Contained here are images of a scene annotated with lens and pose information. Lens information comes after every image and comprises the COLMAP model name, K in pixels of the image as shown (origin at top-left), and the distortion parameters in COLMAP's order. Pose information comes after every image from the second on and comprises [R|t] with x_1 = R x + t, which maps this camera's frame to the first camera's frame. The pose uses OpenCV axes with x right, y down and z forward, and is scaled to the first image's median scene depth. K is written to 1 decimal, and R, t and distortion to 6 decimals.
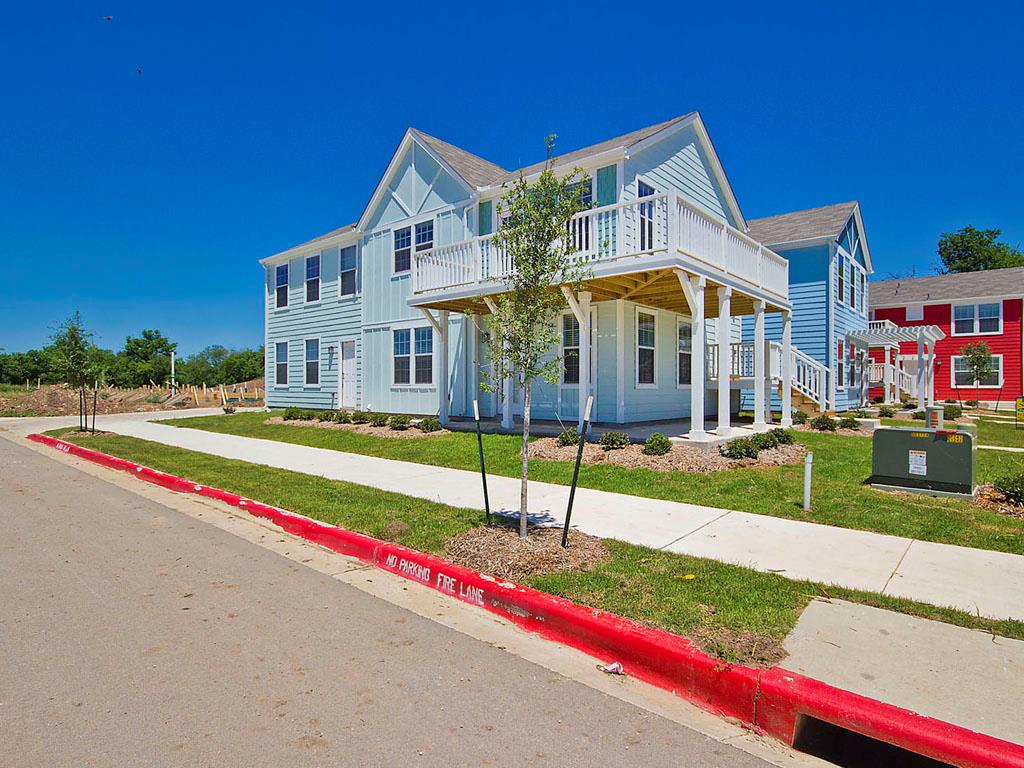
lens RADIAL K [[563.2, 0, 517.3], [0, 563.2, 384.5], [0, 0, 1]] dist [-0.004035, -0.003599]
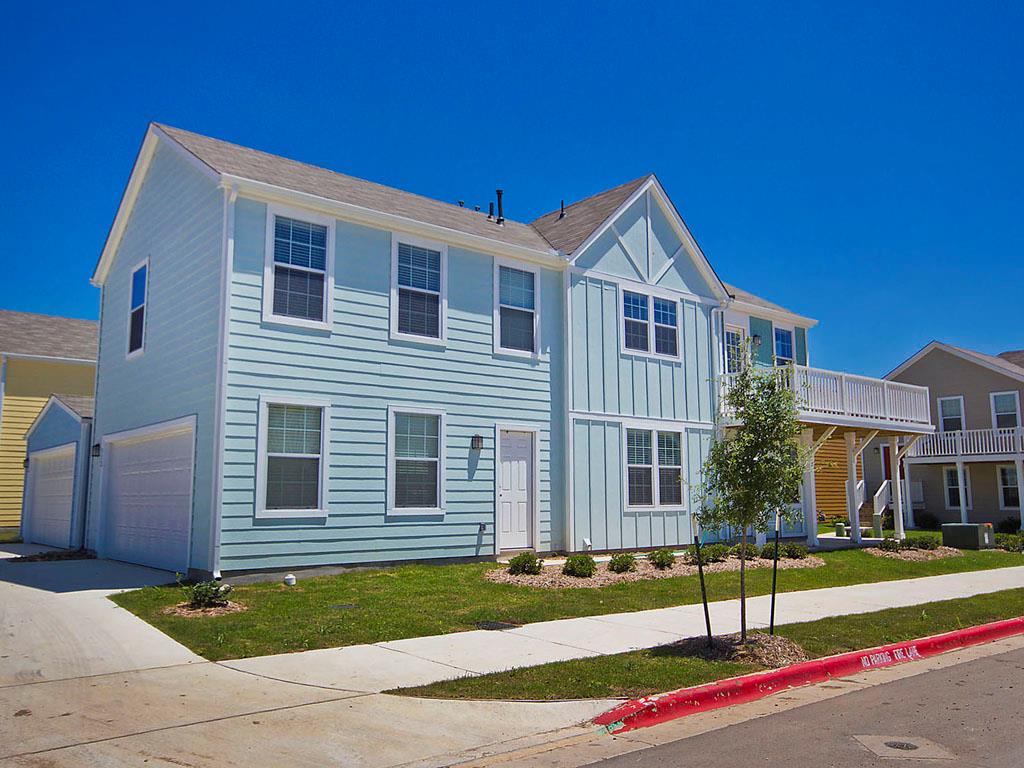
lens RADIAL K [[841.5, 0, 533.5], [0, 841.5, 389.4], [0, 0, 1]] dist [0.012788, 0.005784]
pose [[0.153054, 0.129503, 0.979696, -1.251829], [0.003559, 0.991297, -0.131593, -0.006669], [-0.988211, 0.023628, 0.151261, 0.940009]]
